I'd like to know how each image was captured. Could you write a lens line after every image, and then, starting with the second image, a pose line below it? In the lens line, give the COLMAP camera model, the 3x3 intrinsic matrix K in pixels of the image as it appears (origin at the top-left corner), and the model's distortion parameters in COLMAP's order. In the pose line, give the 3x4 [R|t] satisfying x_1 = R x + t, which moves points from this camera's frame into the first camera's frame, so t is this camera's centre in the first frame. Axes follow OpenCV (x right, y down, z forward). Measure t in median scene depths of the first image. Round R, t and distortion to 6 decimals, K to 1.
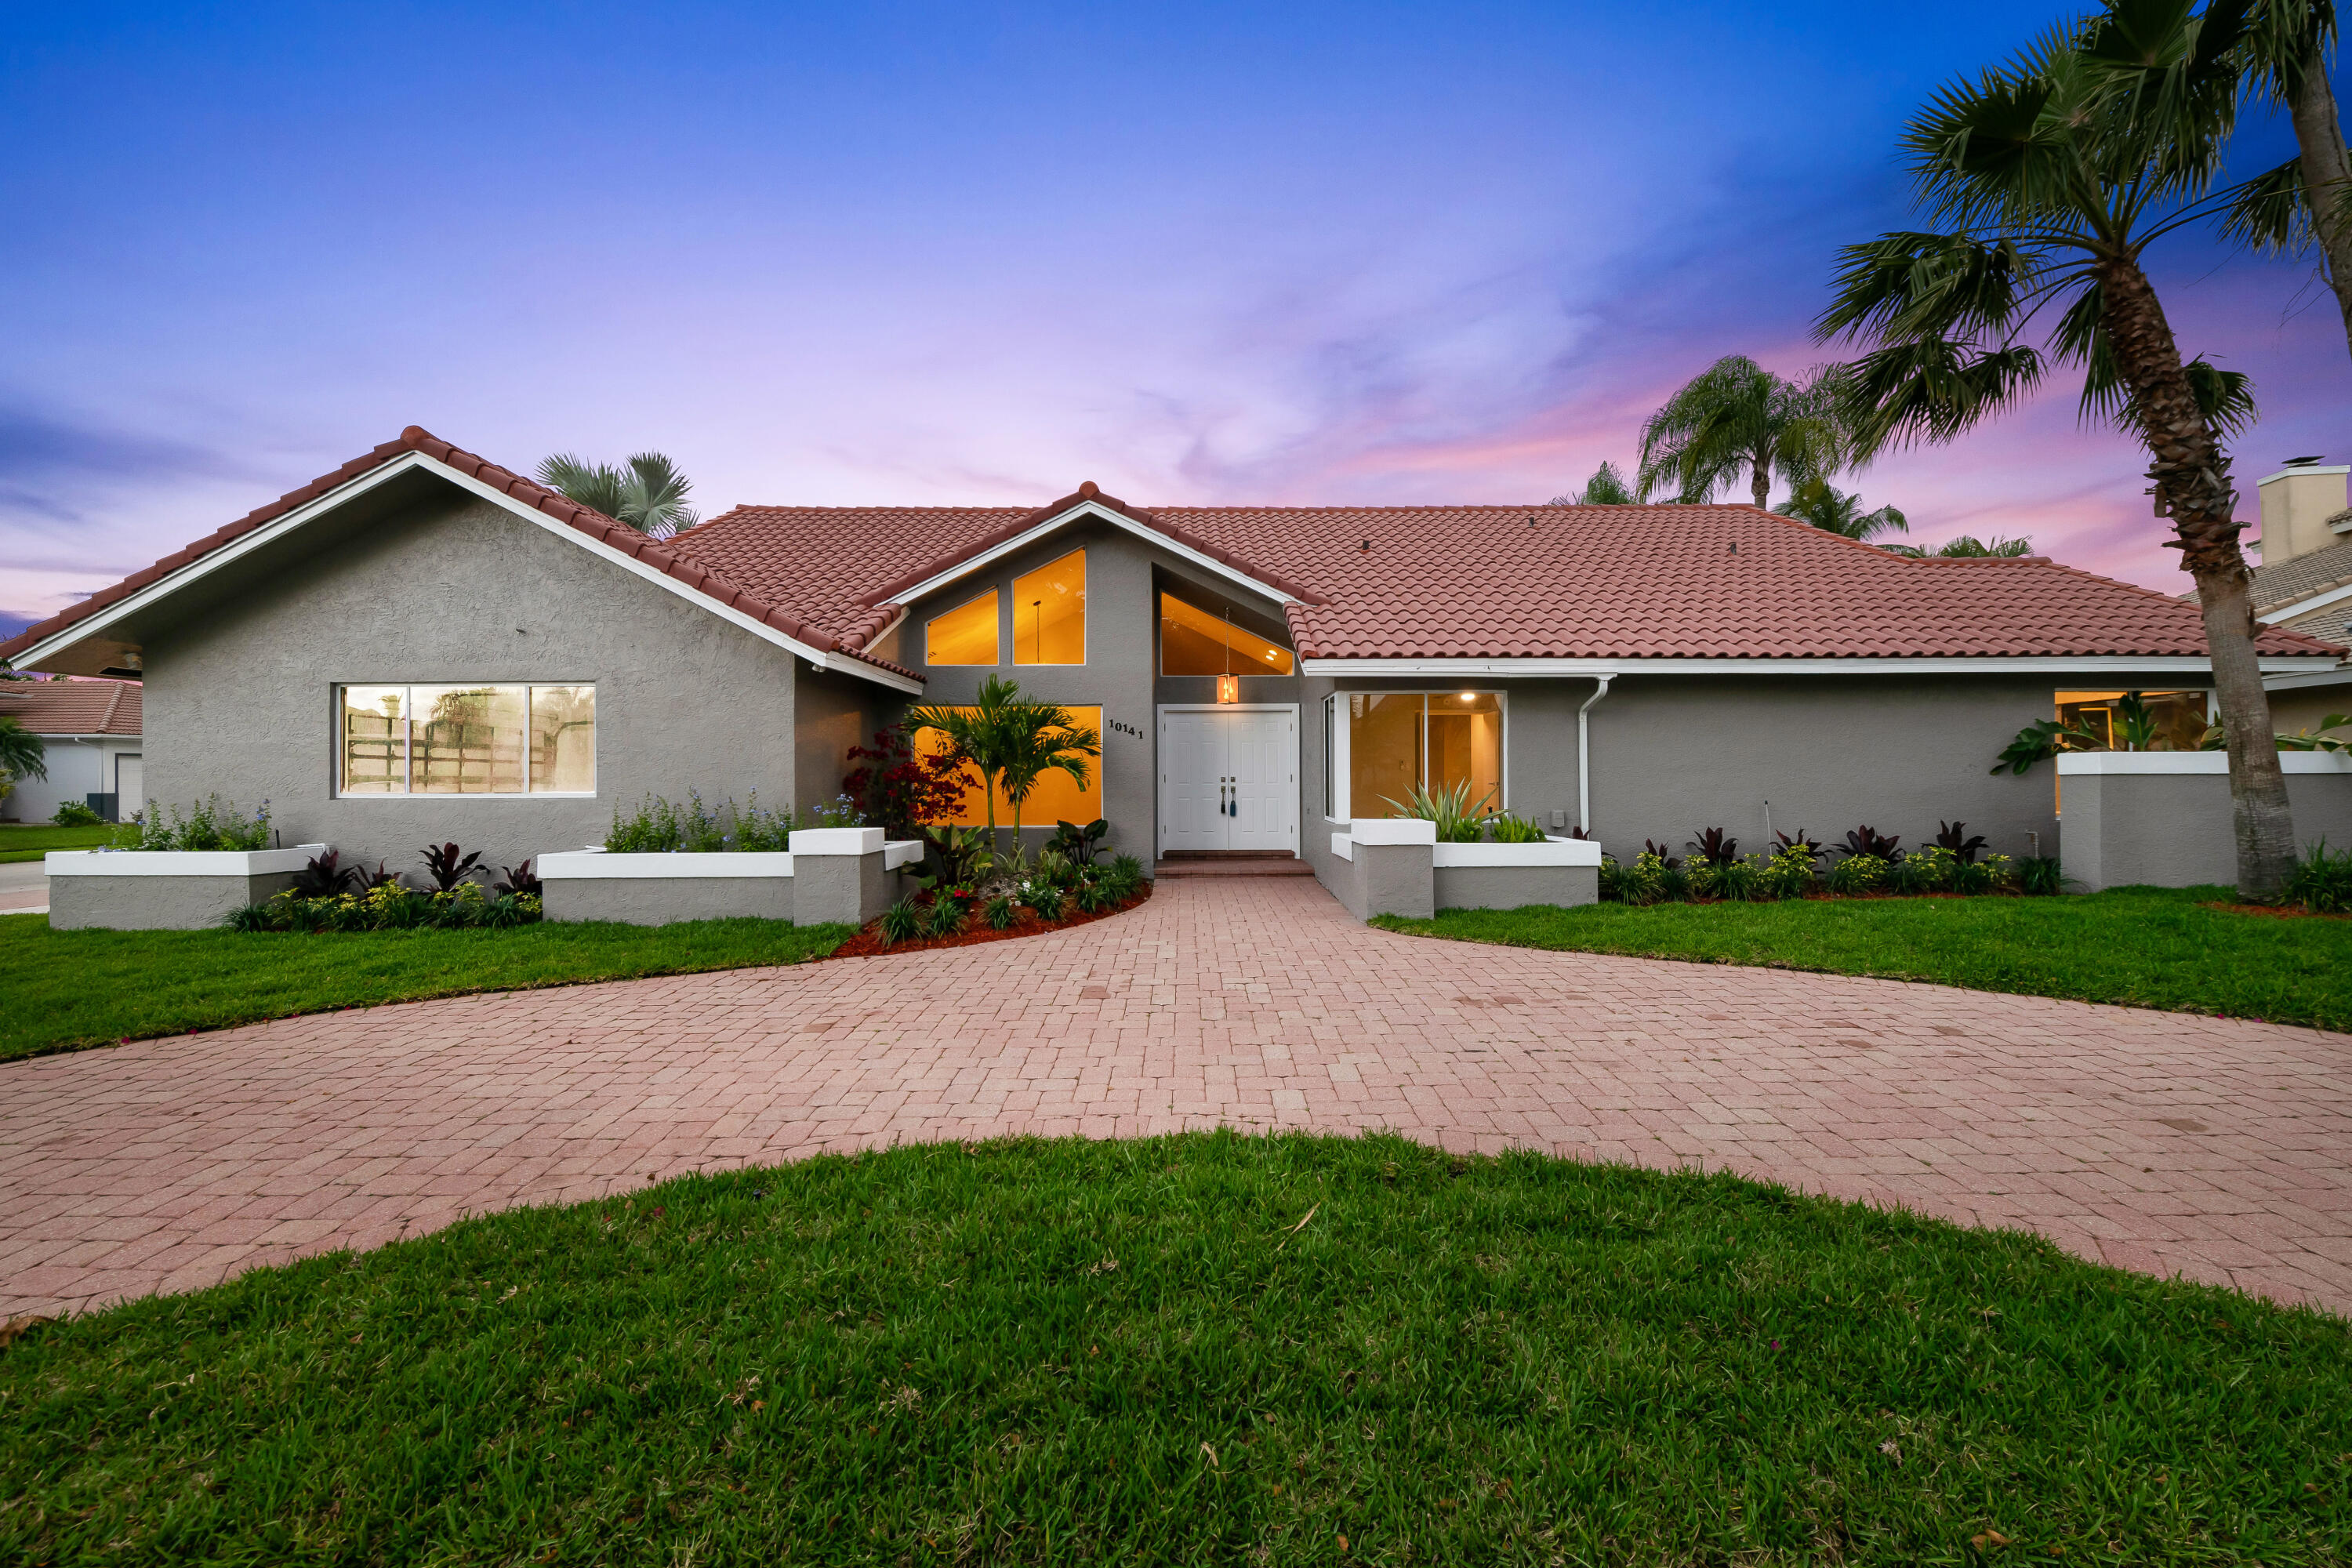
lens RADIAL K [[935.1, 0, 1176.0], [0, 935.1, 784.0], [0, 0, 1]] dist [-0.000202, -0.000647]
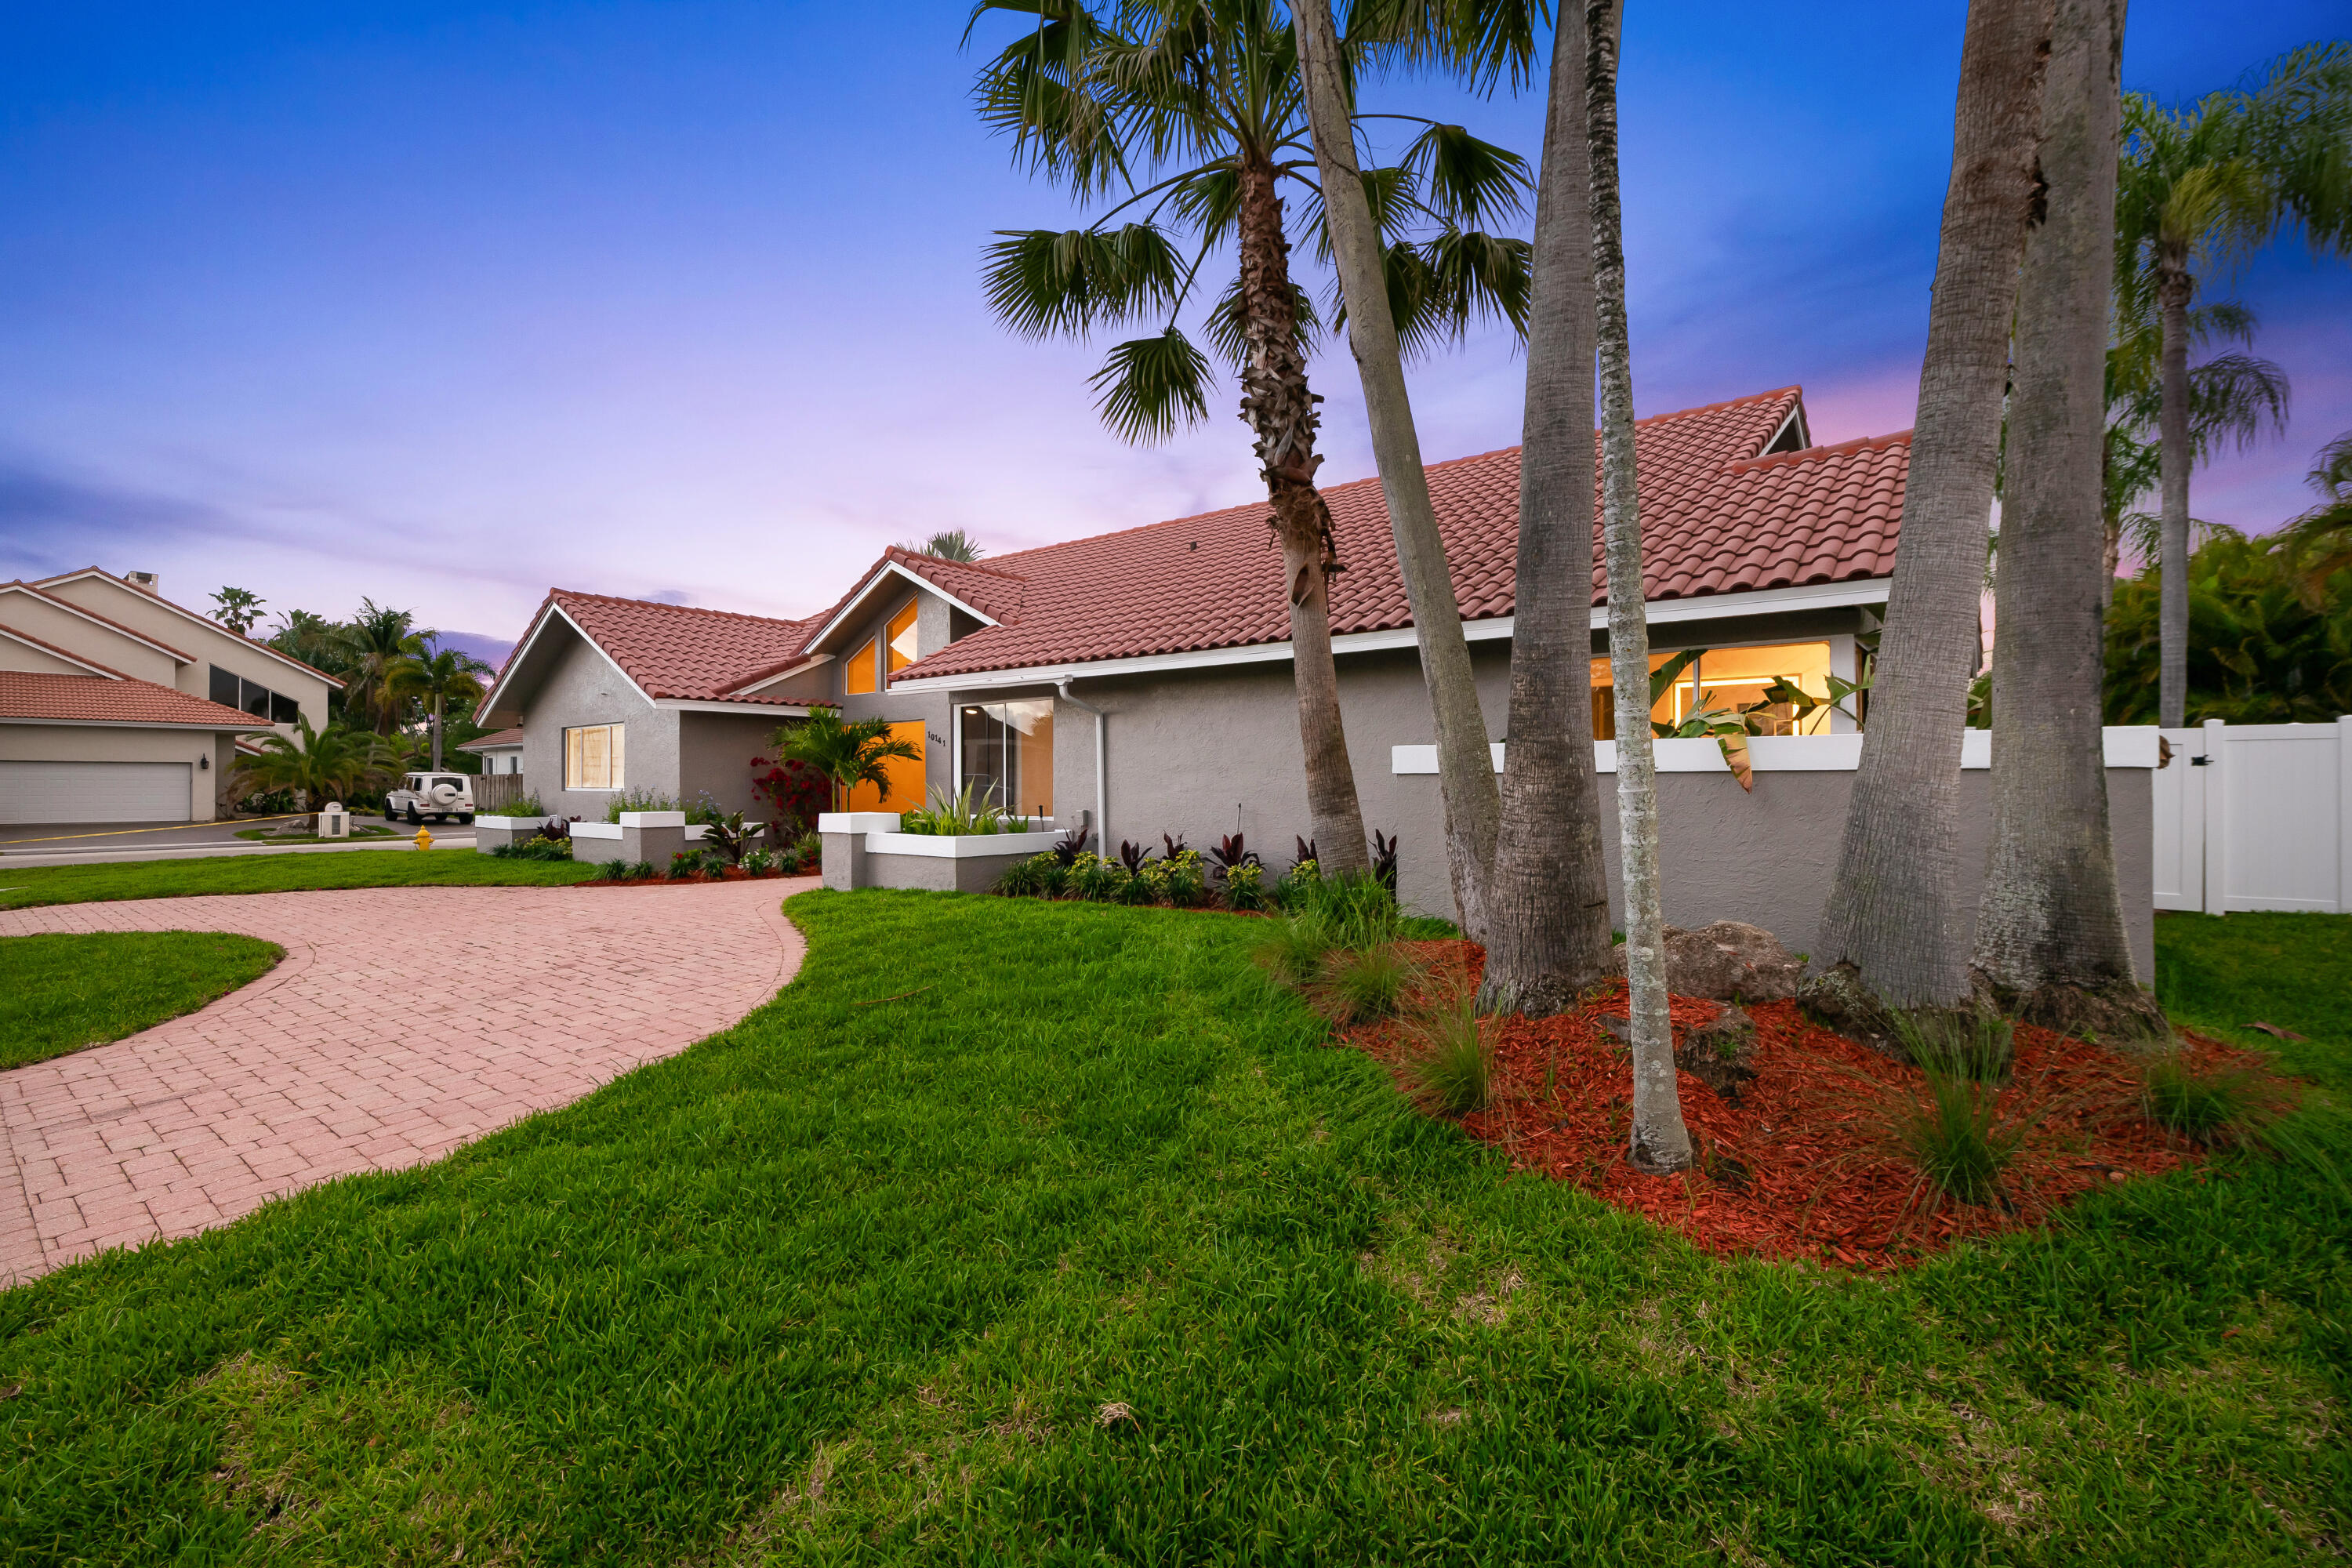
lens RADIAL K [[1035.1, 0, 1176.0], [0, 1035.1, 784.0], [0, 0, 1]] dist [-0.065405, -0.000047]
pose [[0.780537, 0.000232, -0.625110, 1.283235], [-0.000121, 1.000000, 0.000220, -0.000261], [0.625110, -0.000096, 0.780537, 0.179691]]
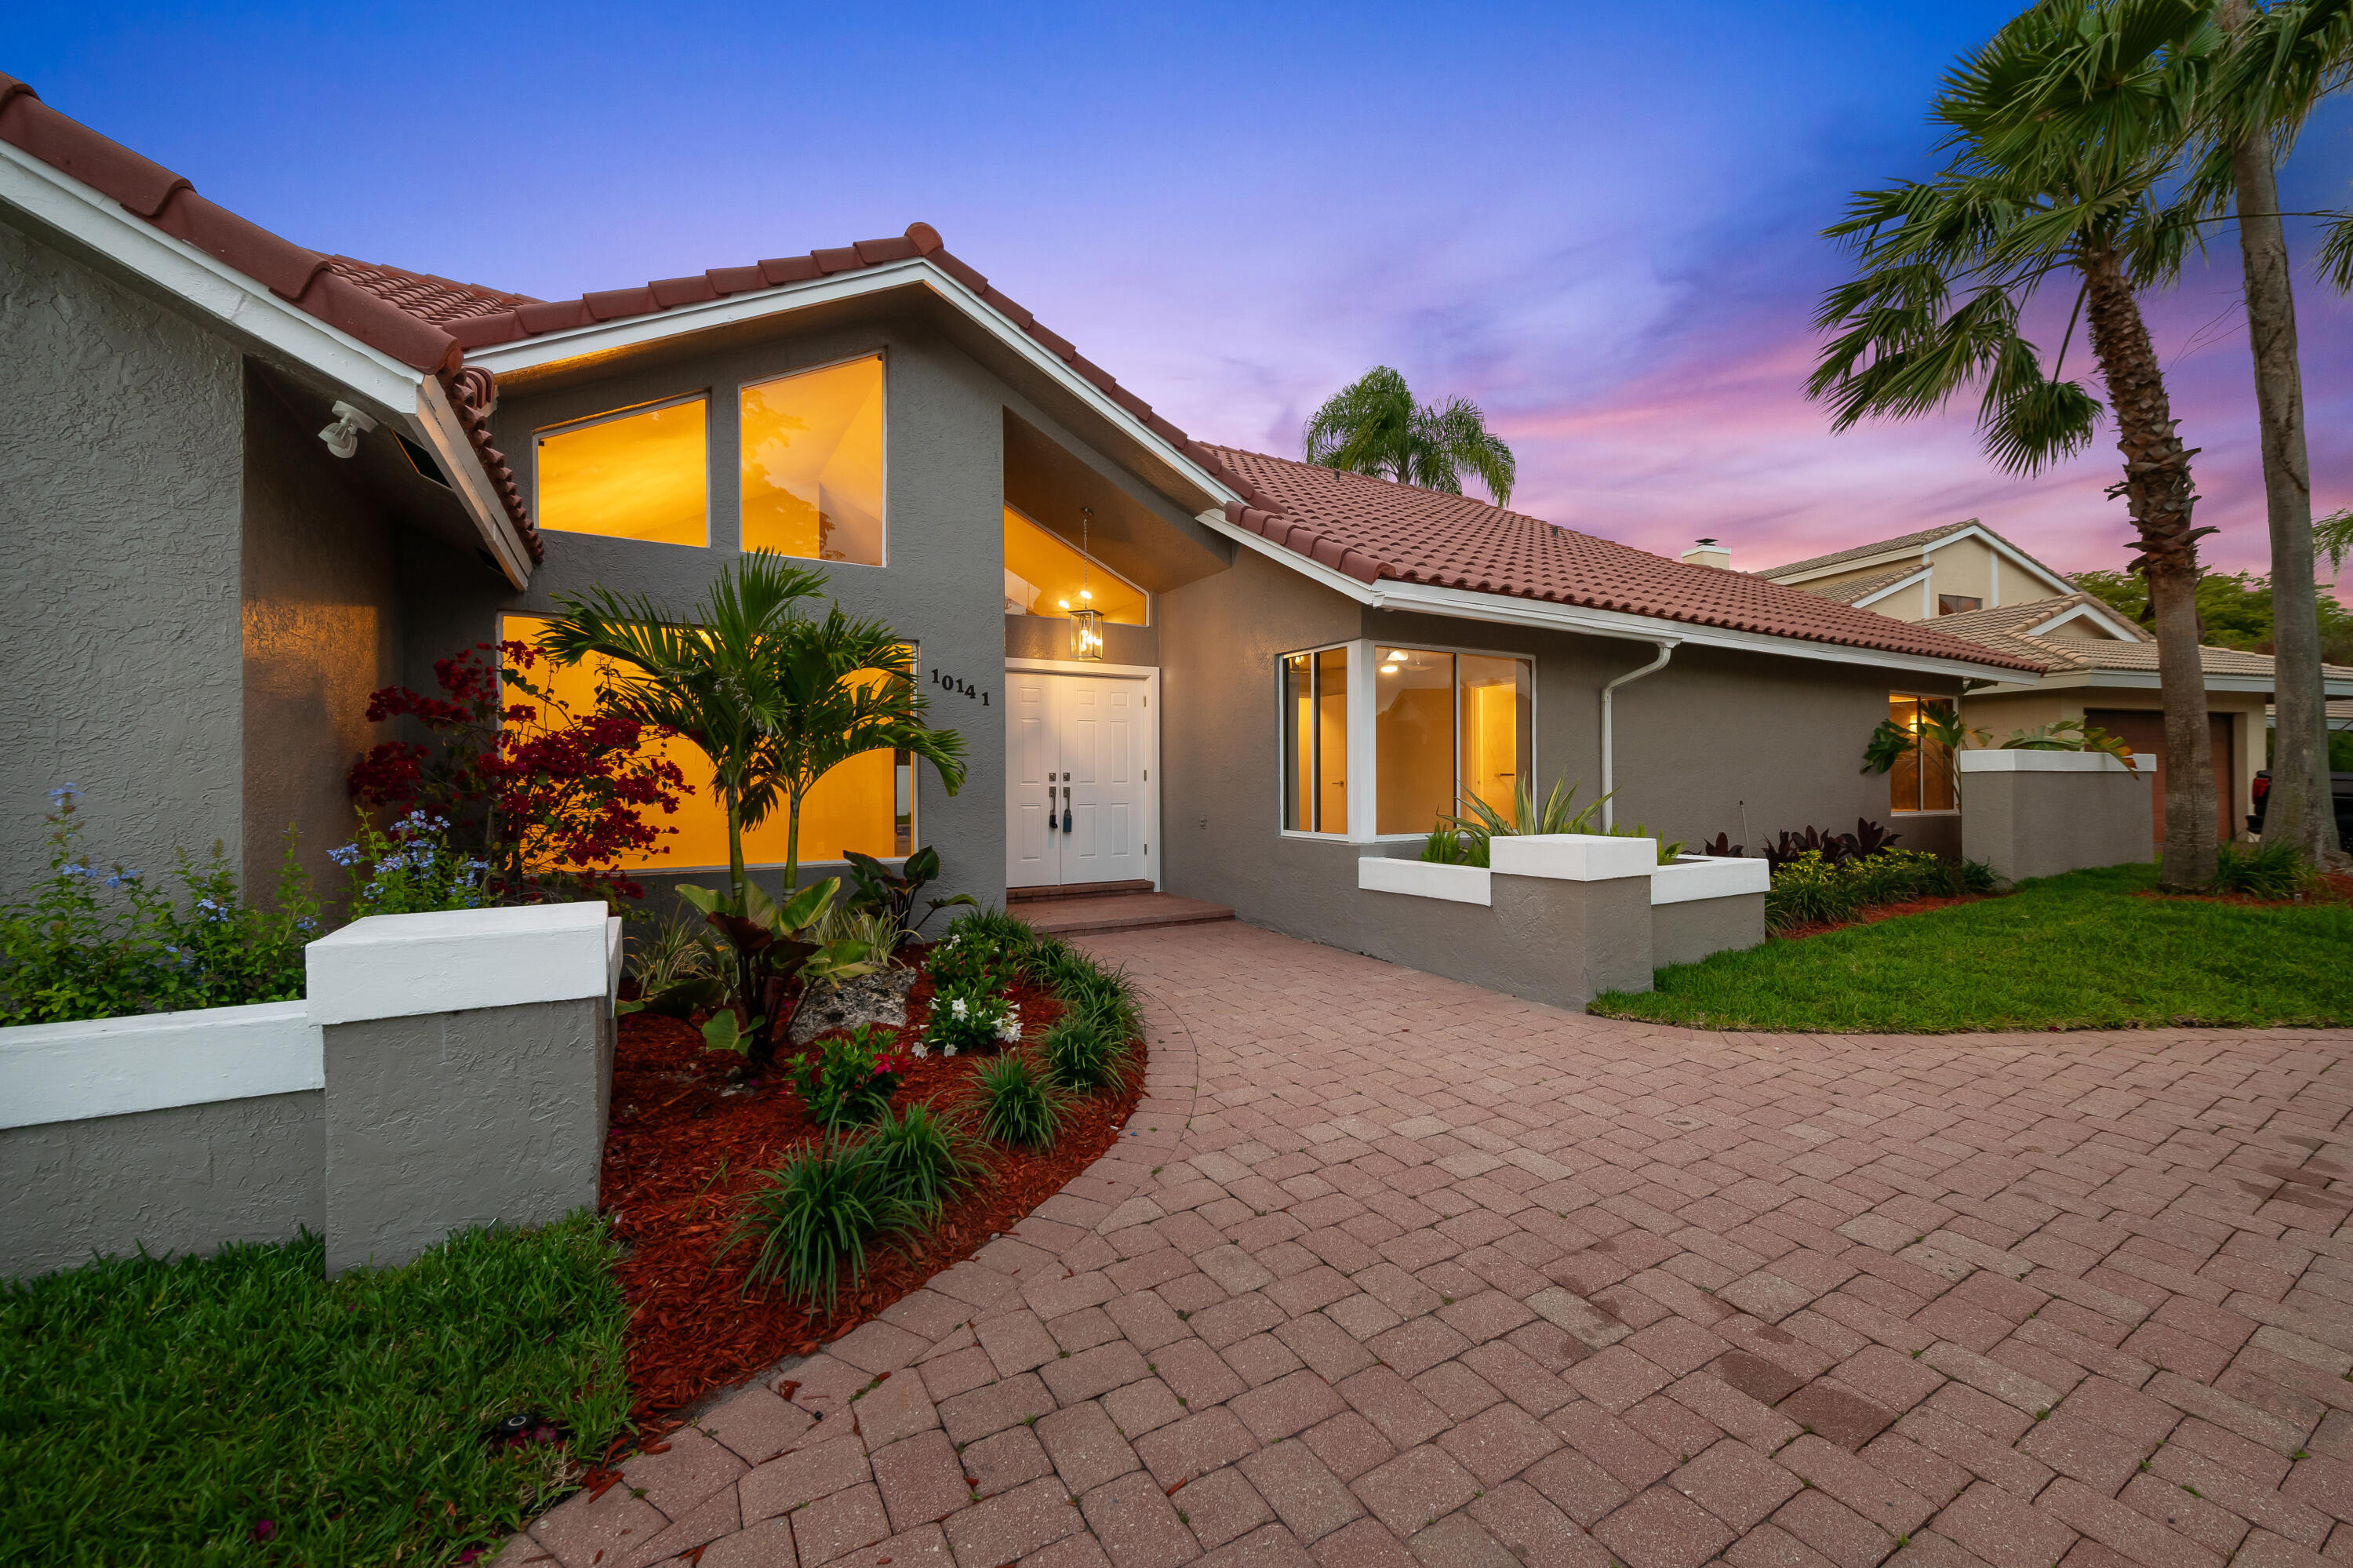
lens RADIAL K [[935.6, 0, 1176.5], [0, 935.6, 784.0], [0, 0, 1]] dist [-0.000202, -0.000647]
pose [[0.856729, -0.001078, 0.515765, -0.293998], [0.003432, 0.999988, -0.003611, 0.003573], [-0.515755, 0.004864, 0.856722, 0.545515]]
